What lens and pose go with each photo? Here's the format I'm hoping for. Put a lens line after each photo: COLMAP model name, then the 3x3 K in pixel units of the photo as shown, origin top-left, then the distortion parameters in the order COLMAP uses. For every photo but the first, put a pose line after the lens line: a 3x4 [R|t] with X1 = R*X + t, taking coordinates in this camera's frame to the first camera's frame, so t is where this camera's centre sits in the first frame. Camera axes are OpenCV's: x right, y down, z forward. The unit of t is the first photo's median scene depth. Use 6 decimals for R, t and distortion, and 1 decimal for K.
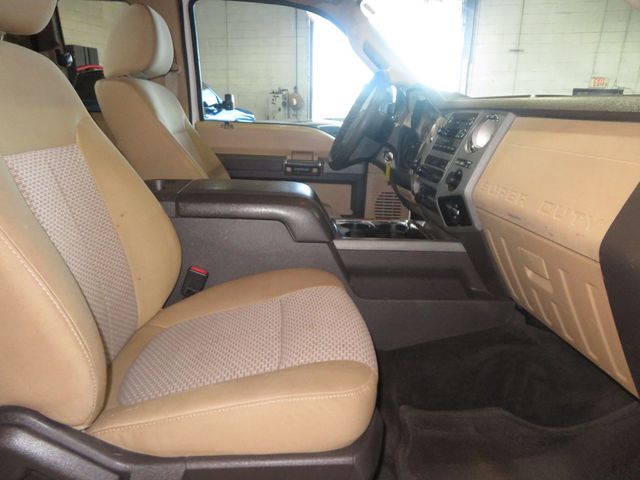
lens RADIAL K [[458.7, 0, 320.0], [0, 458.7, 240.0], [0, 0, 1]] dist [-0.019291, 0.006691]
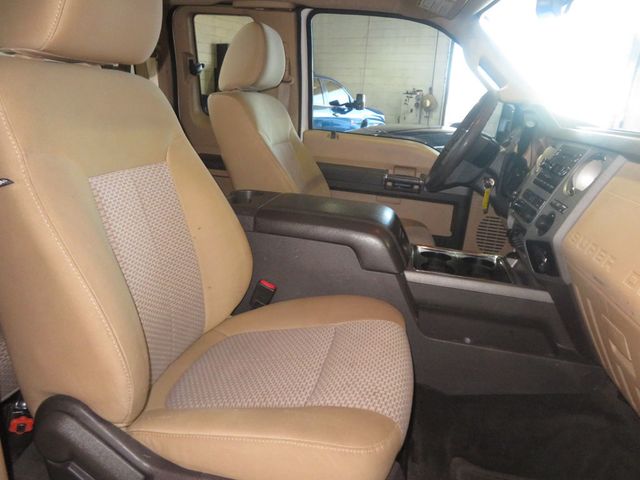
lens RADIAL K [[458.7, 0, 320.0], [0, 458.7, 240.0], [0, 0, 1]] dist [-0.019291, 0.006691]
pose [[0.958477, 0.114049, -0.261370, 0.091867], [-0.112360, 0.993436, 0.021447, -0.058714], [0.262100, 0.008811, 0.965000, 0.019696]]
